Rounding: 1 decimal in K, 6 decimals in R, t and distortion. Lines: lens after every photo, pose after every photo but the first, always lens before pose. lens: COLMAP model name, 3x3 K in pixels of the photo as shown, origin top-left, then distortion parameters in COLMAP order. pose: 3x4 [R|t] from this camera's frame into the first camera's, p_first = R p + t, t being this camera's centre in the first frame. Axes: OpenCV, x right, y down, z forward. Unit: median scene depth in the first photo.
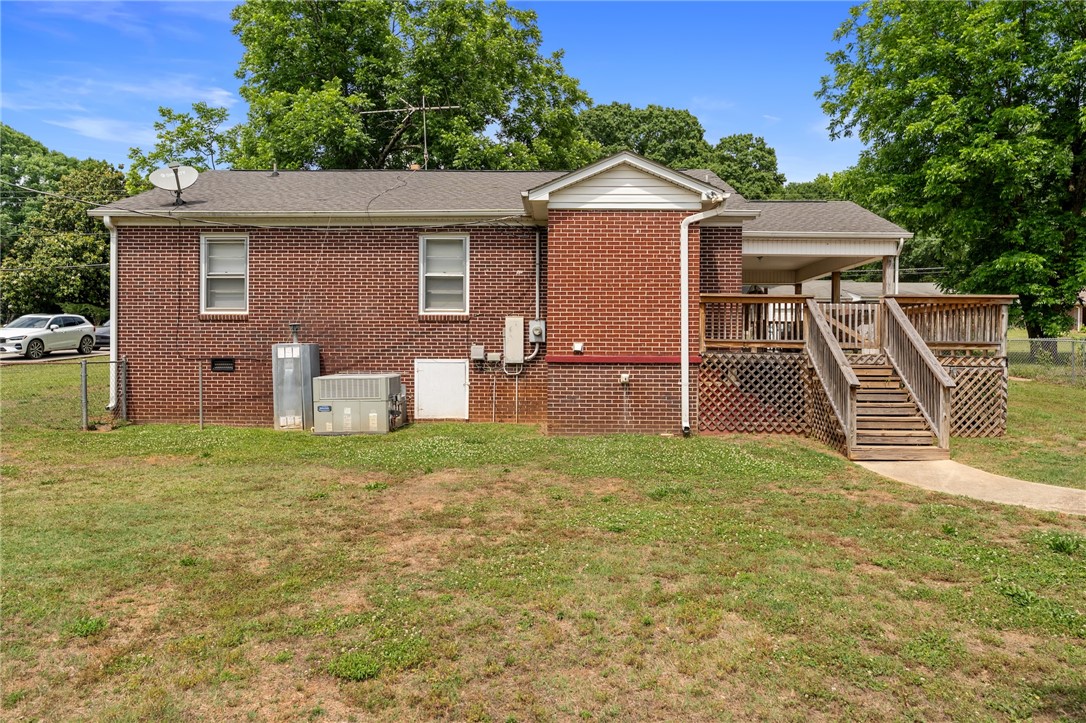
lens RADIAL K [[735.5, 0, 543.0], [0, 735.5, 361.5], [0, 0, 1]] dist [-0.000170, 0.000681]
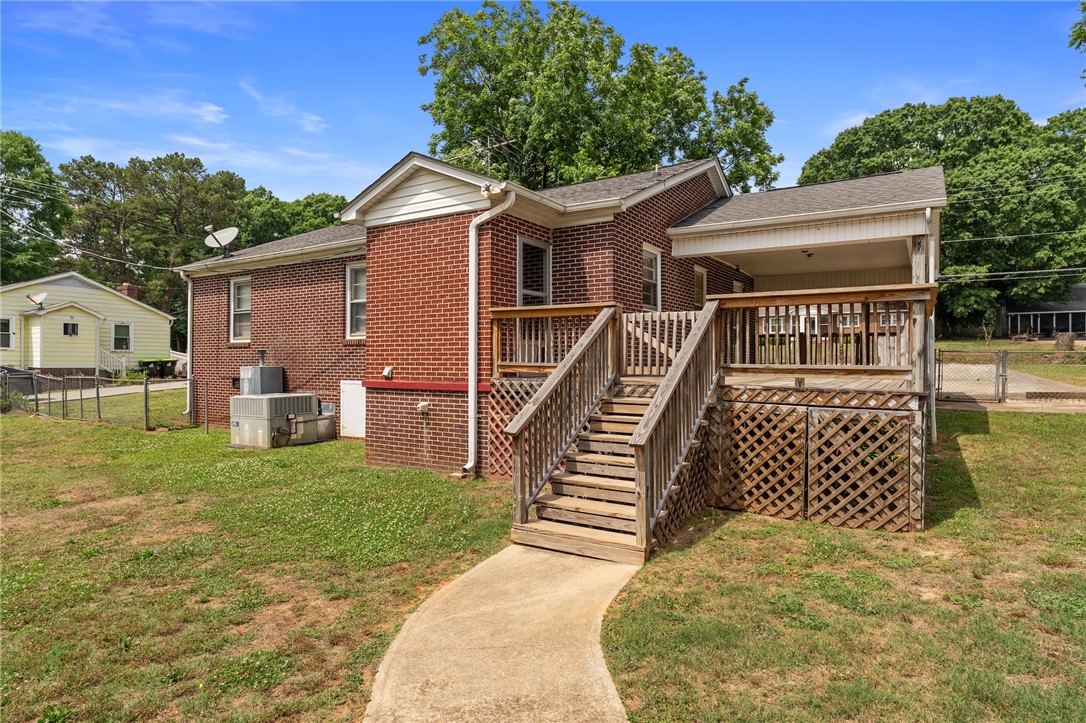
lens RADIAL K [[616.3, 0, 543.0], [0, 616.3, 361.5], [0, 0, 1]] dist [-0.005058, -0.002233]
pose [[0.852625, -0.003403, -0.522512, 0.558744], [-0.004609, 0.999891, -0.014034, -0.020004], [0.522503, 0.014374, 0.852516, 0.390883]]
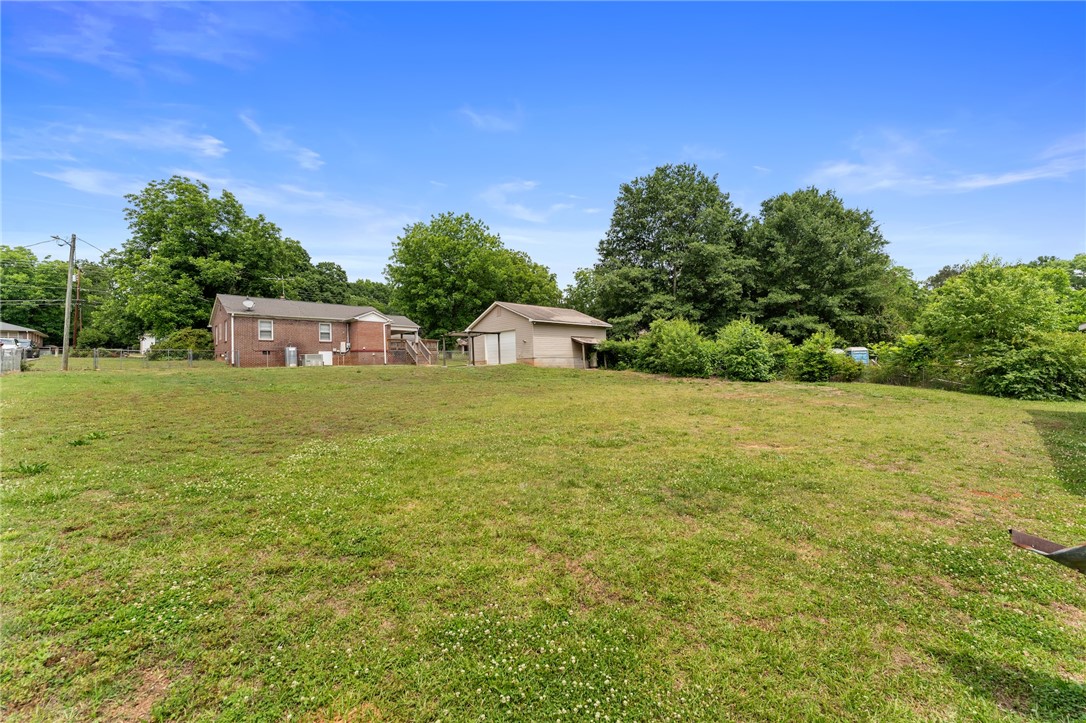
lens RADIAL K [[435.8, 0, 543.0], [0, 435.8, 361.5], [0, 0, 1]] dist [-0.000562, -0.000024]
pose [[0.699459, -0.010514, 0.714596, -1.093367], [0.035319, 0.999179, -0.019871, 0.155099], [-0.713800, 0.039138, 0.699256, -1.737622]]
